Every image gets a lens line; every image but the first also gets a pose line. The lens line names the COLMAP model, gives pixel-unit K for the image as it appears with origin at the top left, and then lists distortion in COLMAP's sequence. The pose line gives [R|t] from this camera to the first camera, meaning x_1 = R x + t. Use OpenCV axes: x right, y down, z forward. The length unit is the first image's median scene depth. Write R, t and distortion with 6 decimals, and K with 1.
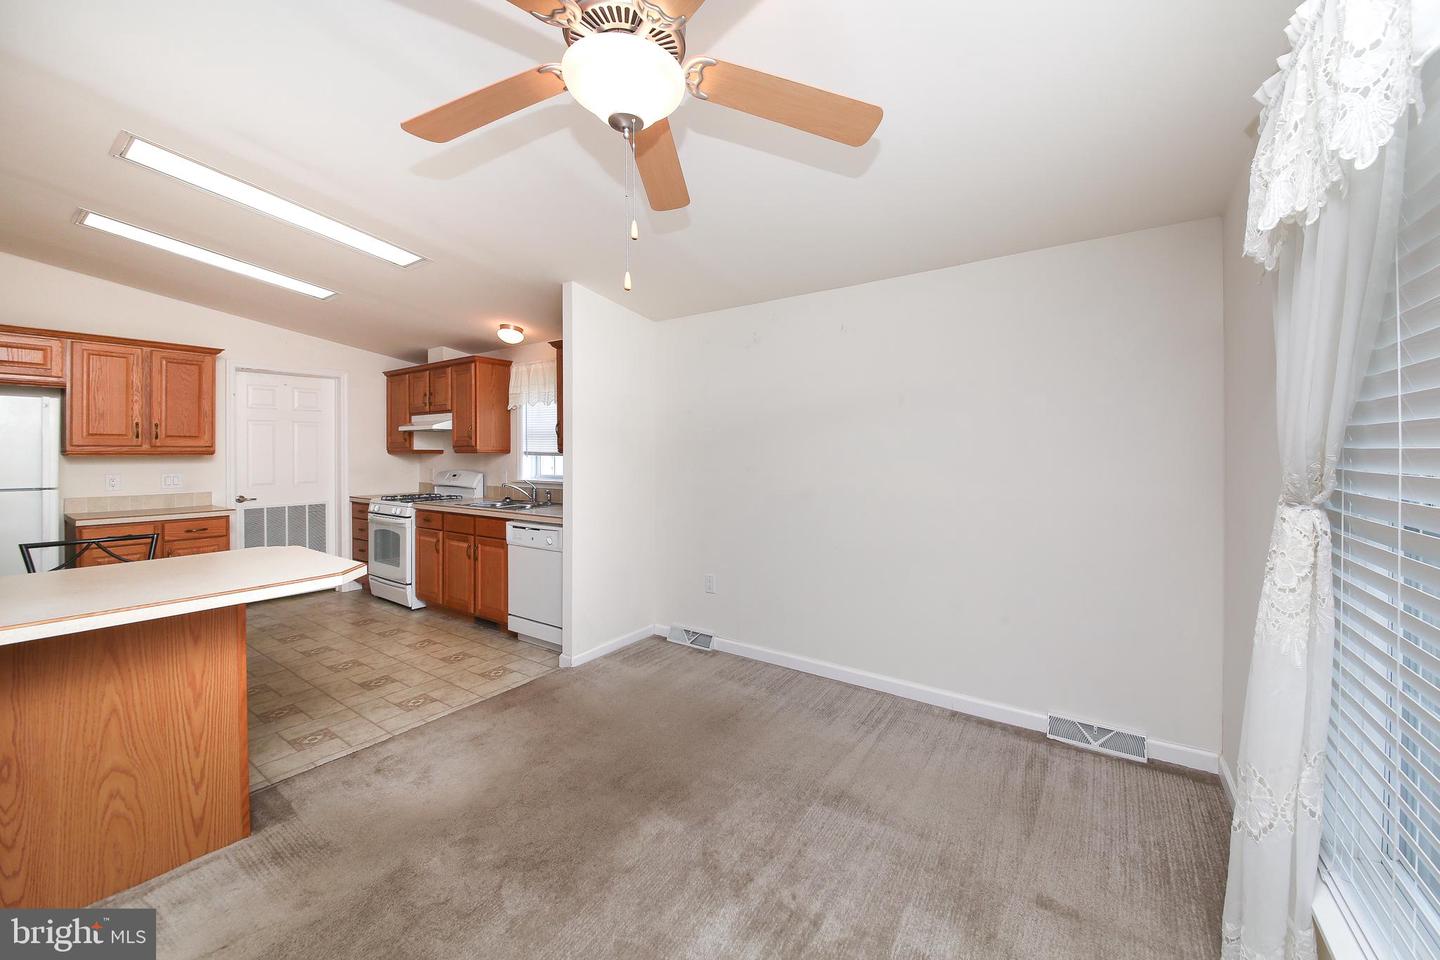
lens RADIAL K [[566.5, 0, 754.5], [0, 566.5, 453.1], [0, 0, 1]] dist [-0.001303, -0.001572]
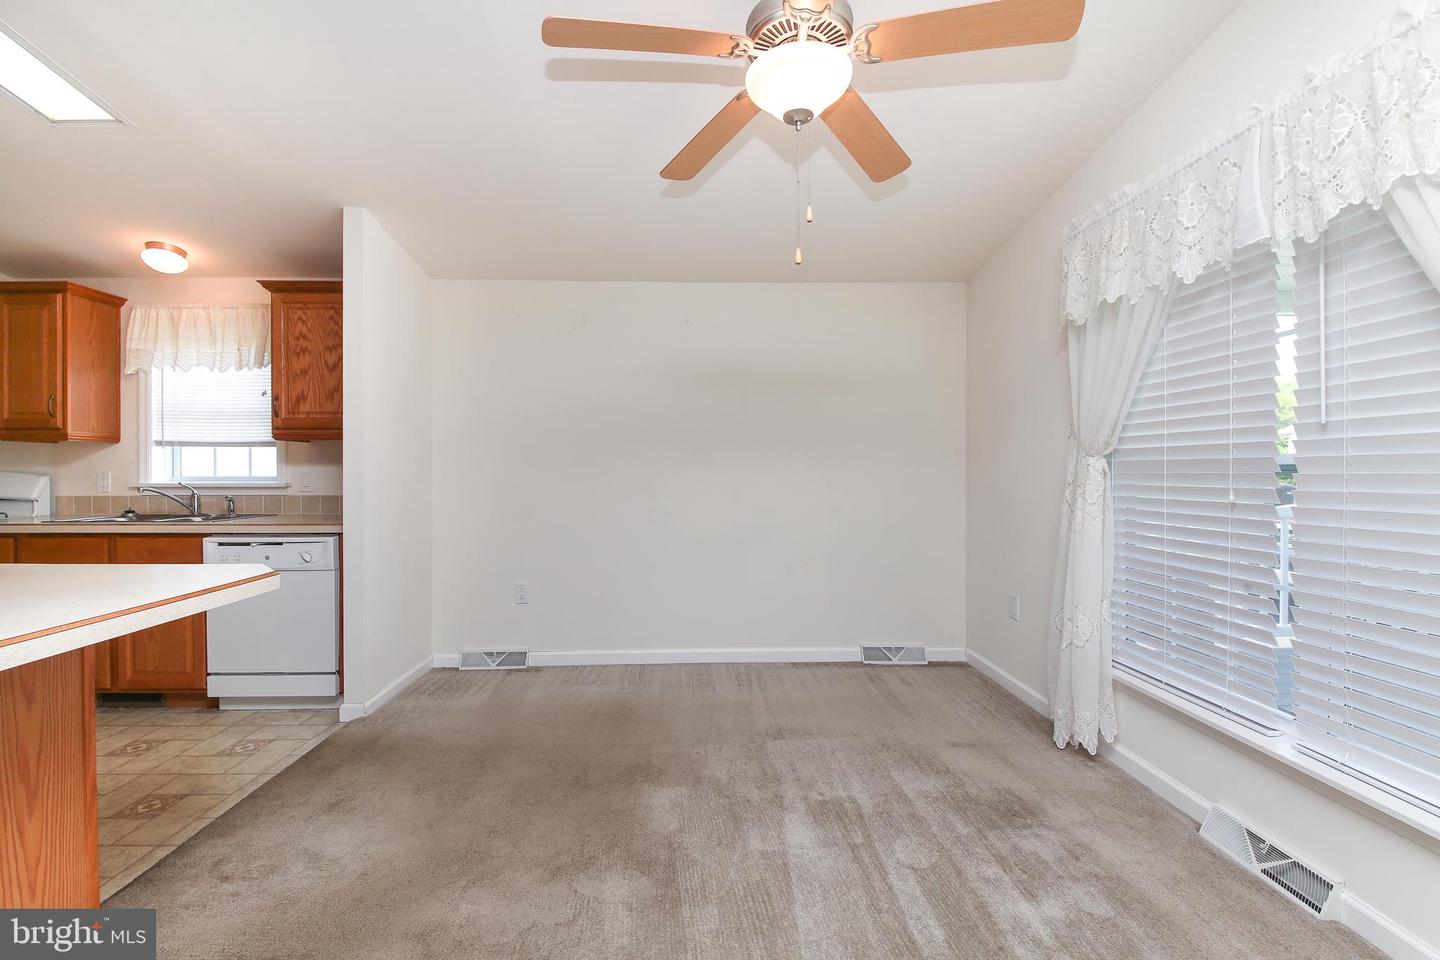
lens RADIAL K [[630.0, 0, 737.1], [0, 630.0, 484.5], [0, 0, 1]] dist [-0.000321, -0.003224]
pose [[0.804559, -0.013221, 0.593726, -0.392380], [0.002363, 0.999816, 0.019061, 0.047183], [-0.593868, -0.013933, 0.804442, 0.019674]]
